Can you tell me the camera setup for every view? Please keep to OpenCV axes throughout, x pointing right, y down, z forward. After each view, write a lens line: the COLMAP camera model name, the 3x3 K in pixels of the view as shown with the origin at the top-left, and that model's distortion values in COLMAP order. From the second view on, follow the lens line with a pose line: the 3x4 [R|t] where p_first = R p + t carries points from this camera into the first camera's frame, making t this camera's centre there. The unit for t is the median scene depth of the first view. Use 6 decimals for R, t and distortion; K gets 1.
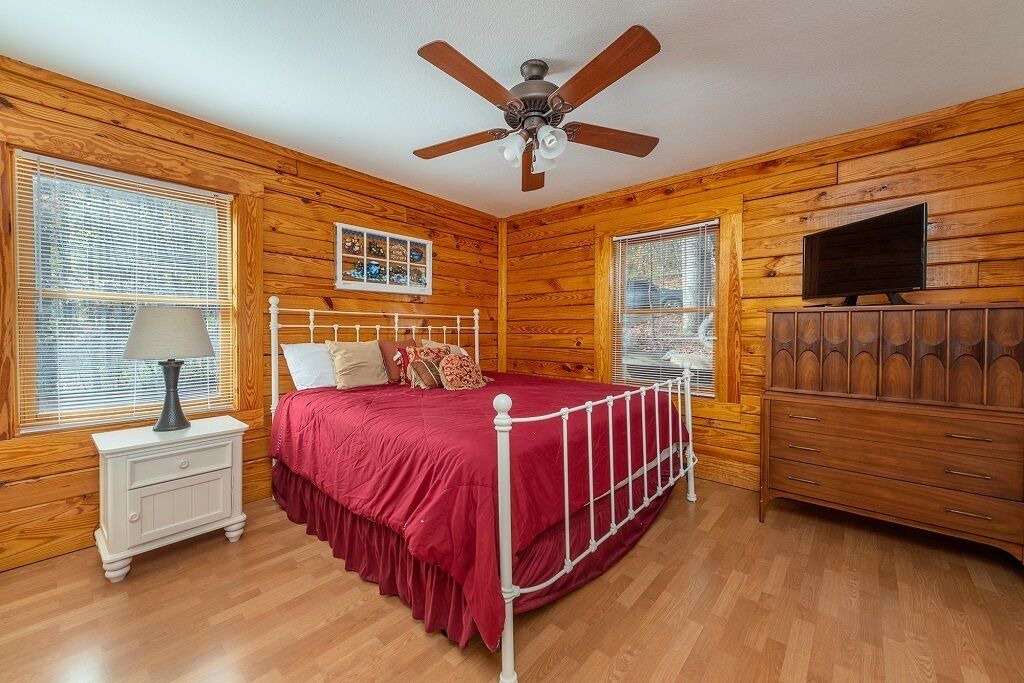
lens RADIAL K [[400.9, 0, 514.9], [0, 400.9, 337.2], [0, 0, 1]] dist [0.001349, -0.000314]
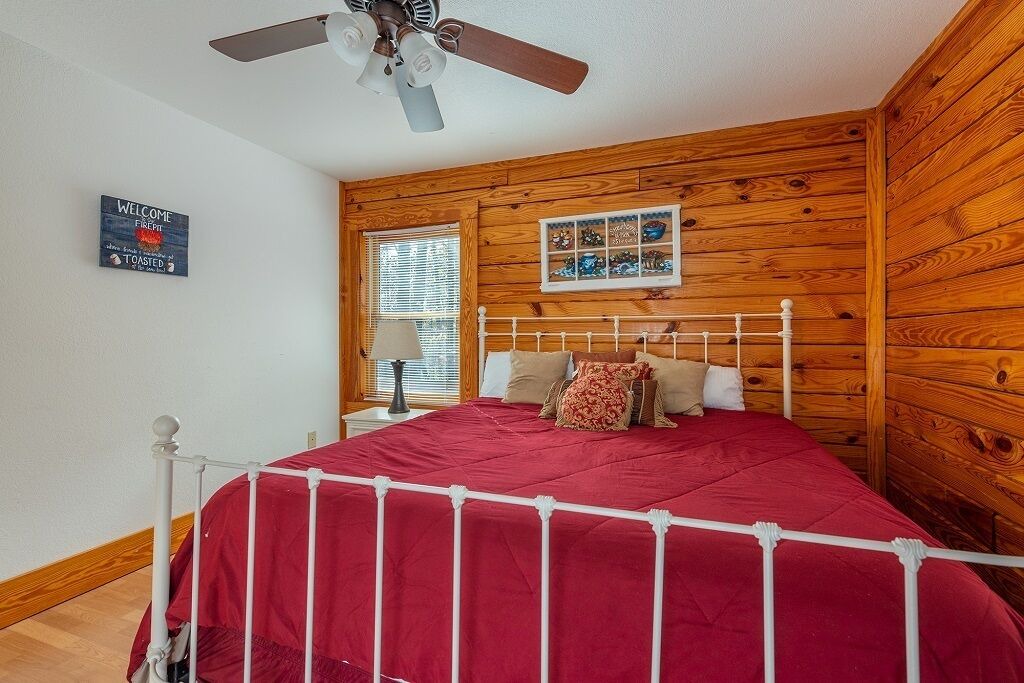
lens RADIAL K [[455.4, 0, 511.9], [0, 455.4, 335.6], [0, 0, 1]] dist [0.002297, -0.001173]
pose [[0.334827, -0.007085, -0.942253, 0.453610], [-0.016940, 0.999765, -0.013537, -0.007722], [0.942127, 0.020494, 0.334629, 0.544379]]
